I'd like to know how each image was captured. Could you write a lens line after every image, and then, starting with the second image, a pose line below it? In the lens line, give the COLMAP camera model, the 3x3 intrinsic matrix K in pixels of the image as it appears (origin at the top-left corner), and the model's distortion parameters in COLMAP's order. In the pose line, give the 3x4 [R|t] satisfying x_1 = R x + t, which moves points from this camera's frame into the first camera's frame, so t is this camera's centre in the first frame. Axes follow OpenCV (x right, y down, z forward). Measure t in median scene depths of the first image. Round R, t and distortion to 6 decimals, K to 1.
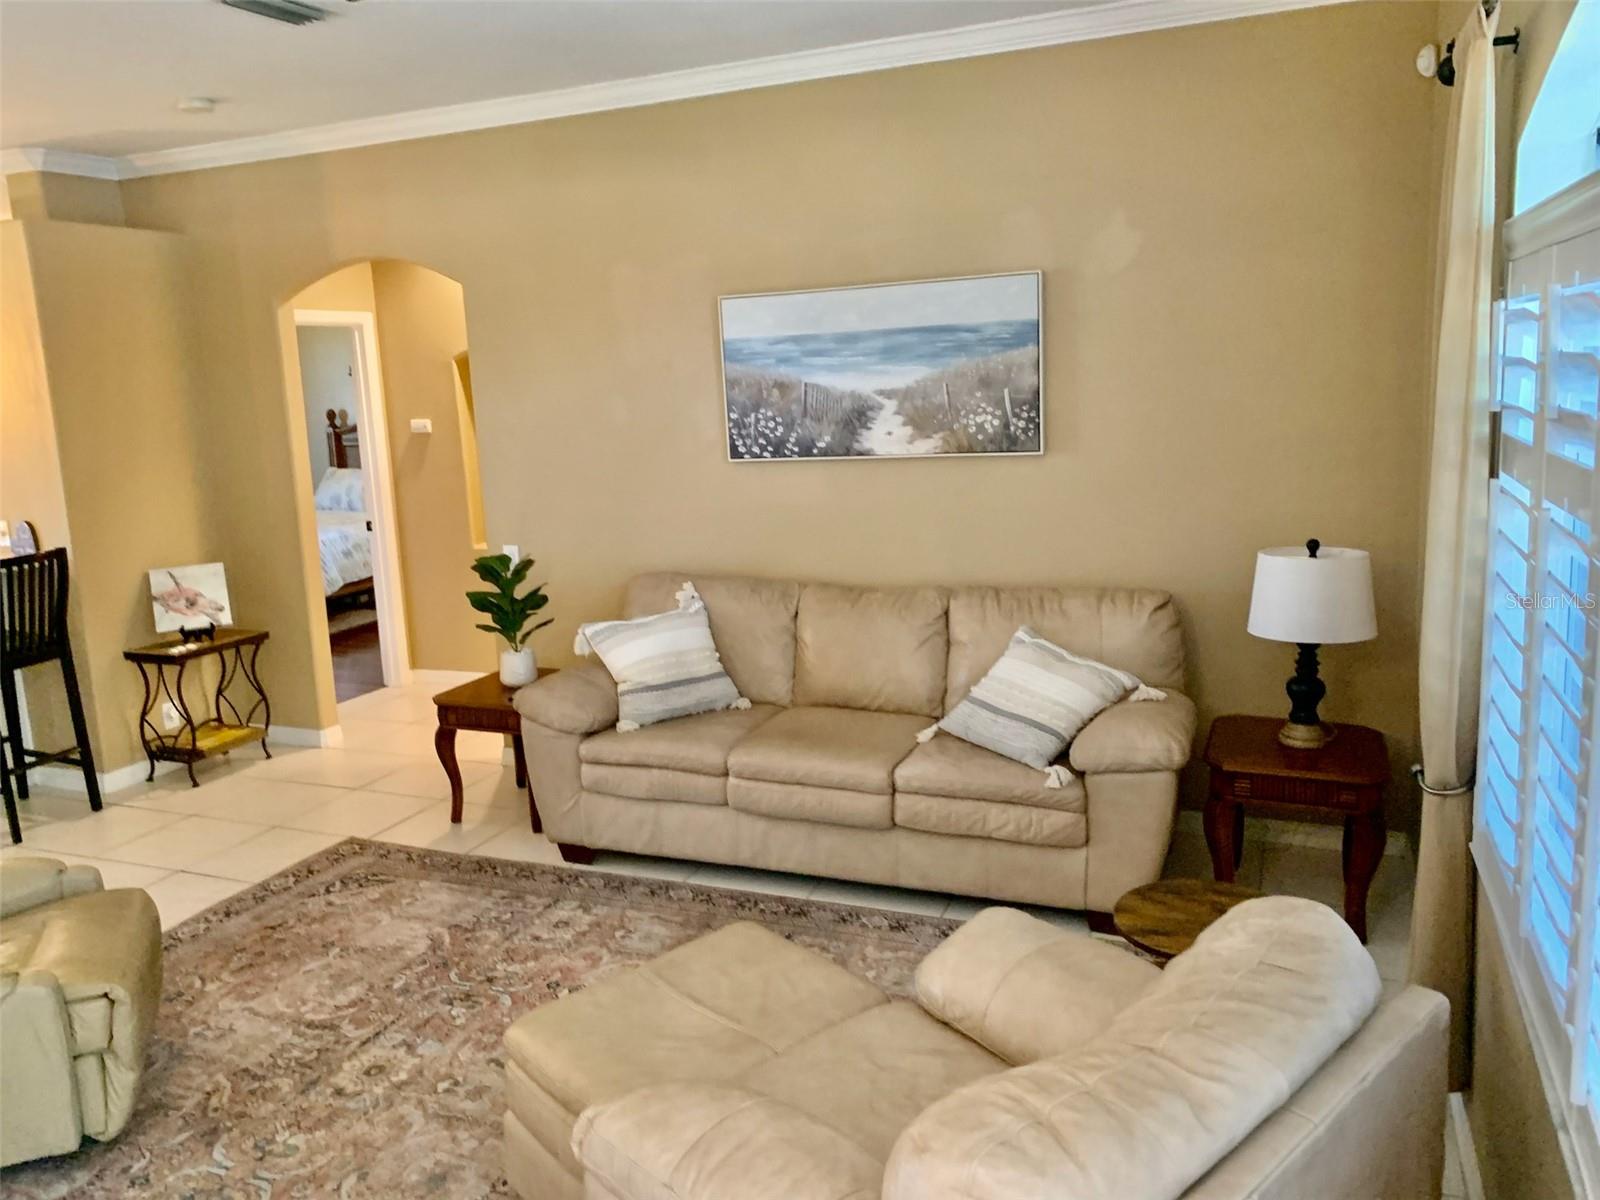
lens RADIAL K [[1219.9, 0, 785.8], [0, 1219.9, 570.0], [0, 0, 1]] dist [0.015157, -0.015924]
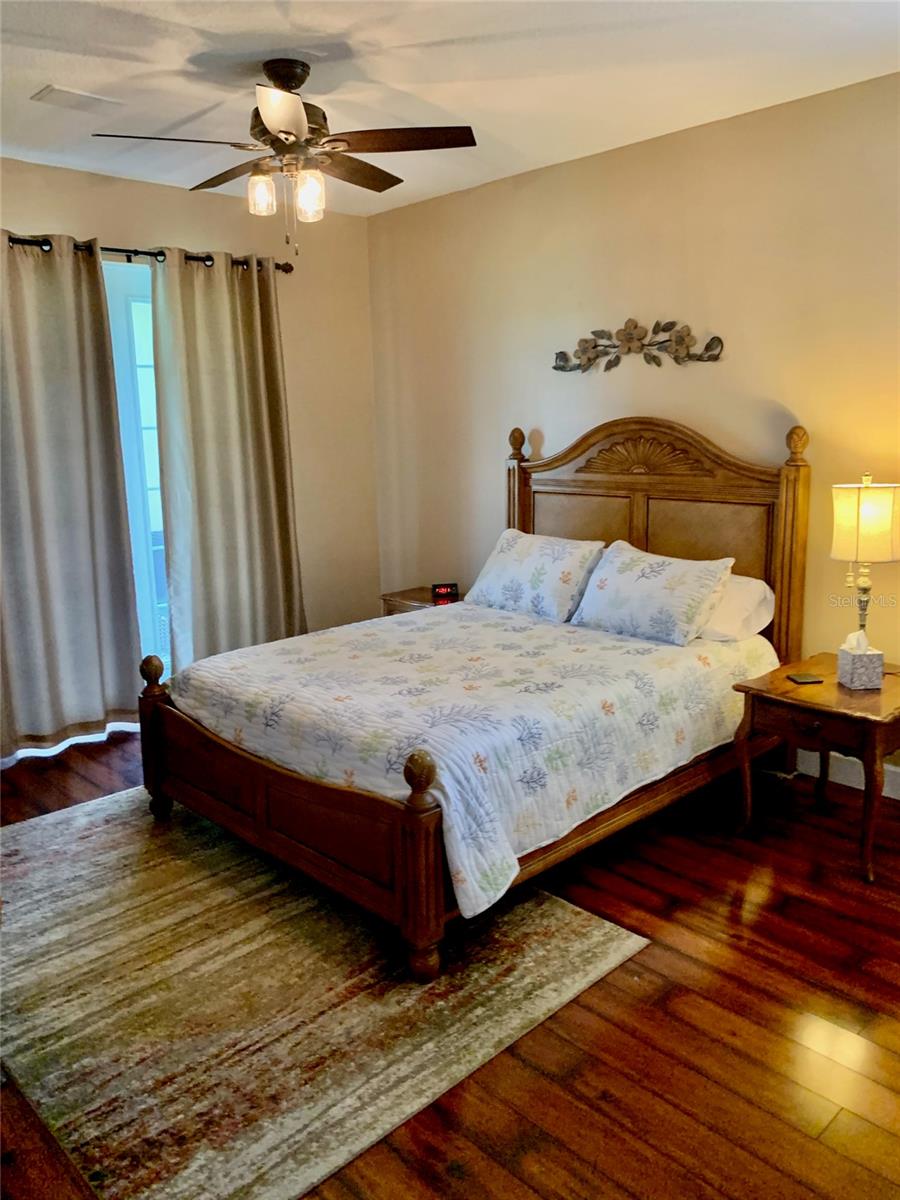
lens RADIAL K [[925.4, 0, 450.0], [0, 925.4, 600.0], [0, 0, 1]] dist [0.019928, -0.008742]
pose [[0.915989, 0.101616, -0.388121, -0.556715], [-0.083480, 0.994493, 0.063357, -0.188761], [0.392422, -0.025634, 0.919428, 1.453286]]
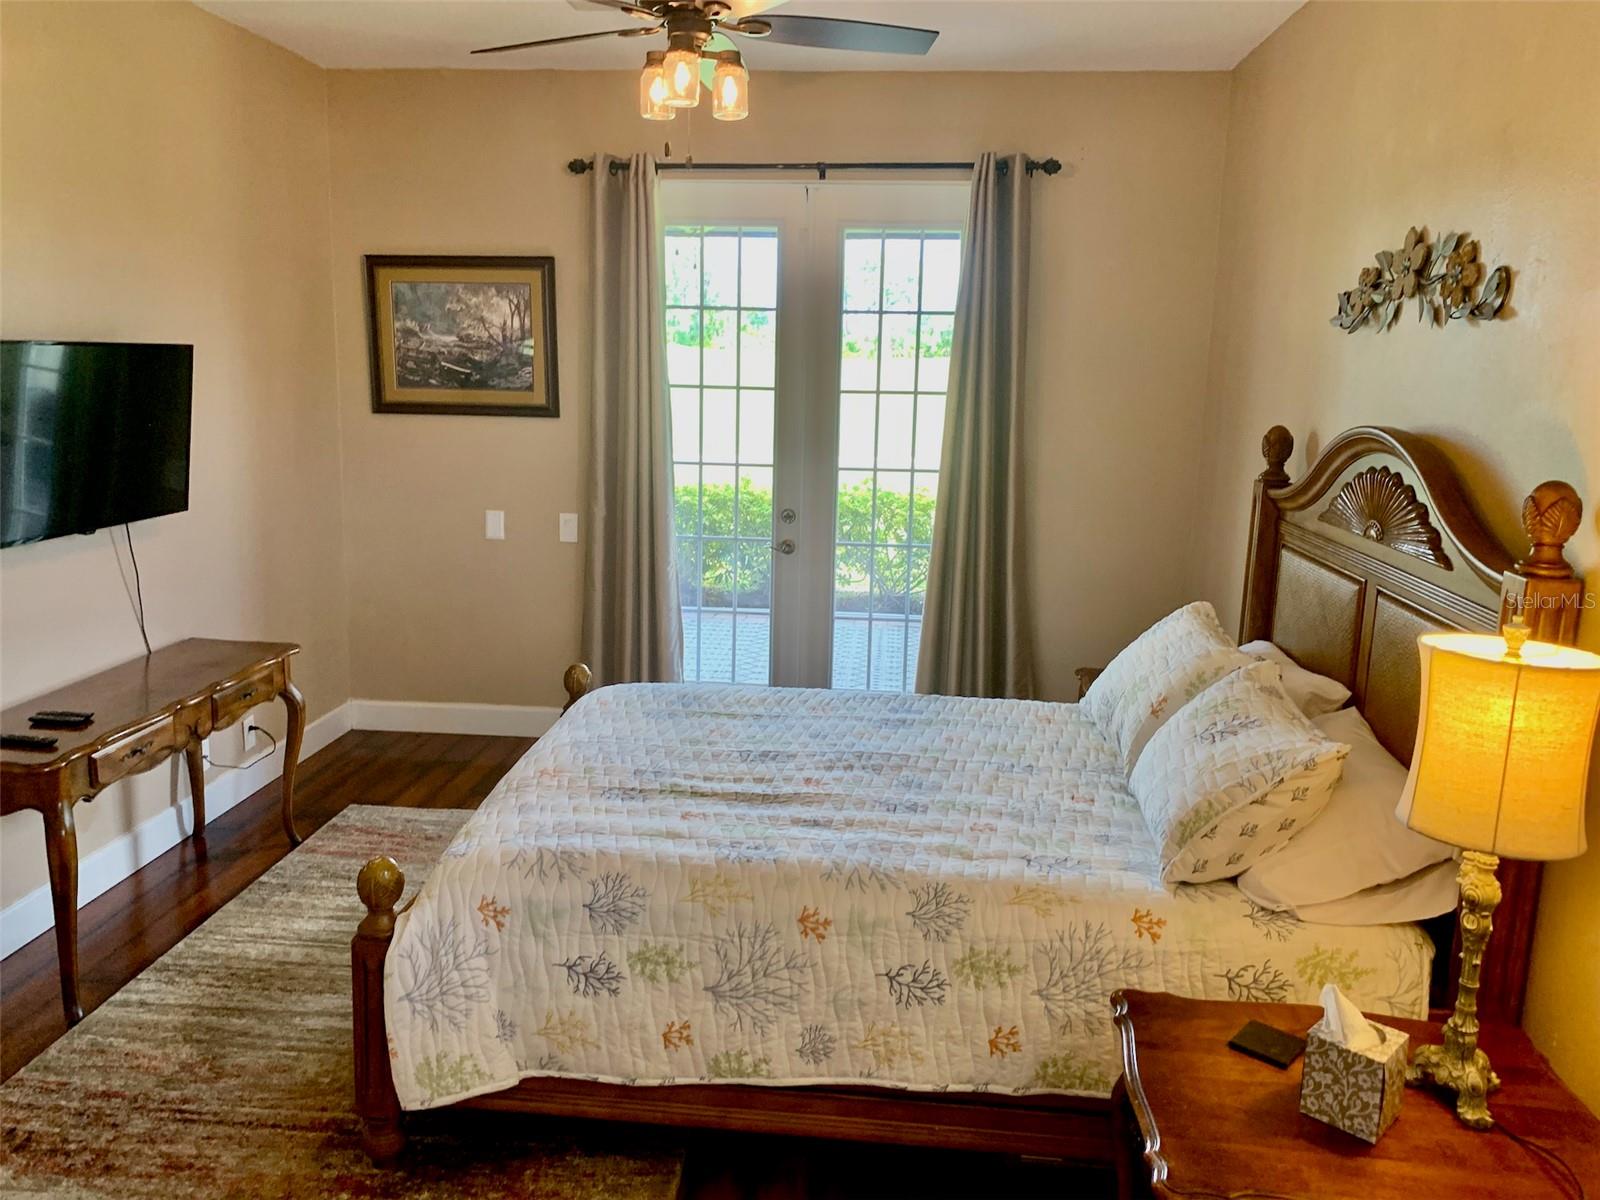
lens RADIAL K [[1222.8, 0, 800.0], [0, 1222.8, 600.0], [0, 0, 1]] dist [0.006266, -0.006071]
pose [[0.287654, 0.238612, -0.927534, -0.242956], [-0.187515, 0.963755, 0.189776, -0.313304], [0.939198, 0.119337, 0.321971, 1.957196]]
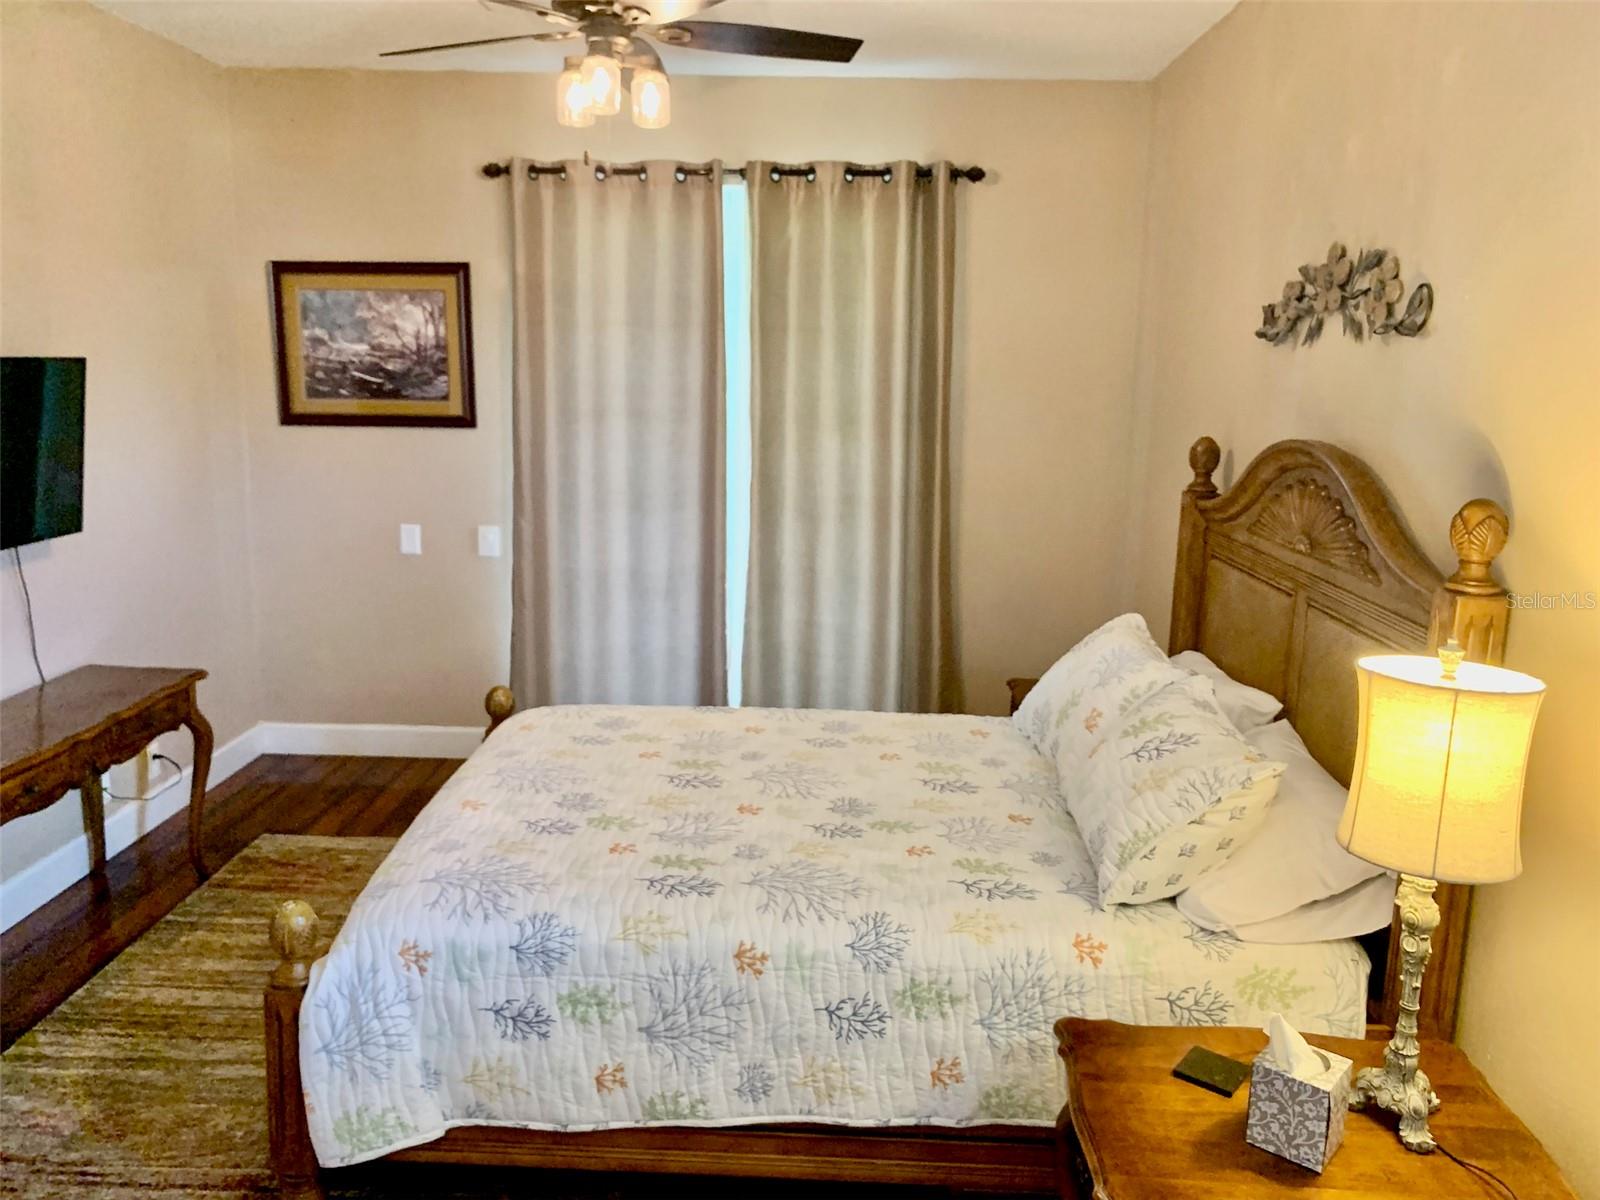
lens RADIAL K [[1234.0, 0, 800.0], [0, 1234.0, 600.0], [0, 0, 1]] dist [-0.003883, 0.000804]
pose [[0.346360, 0.232458, -0.908844, -0.255973], [-0.184800, 0.966735, 0.176838, -0.320441], [0.919719, 0.106705, 0.377796, 1.957164]]
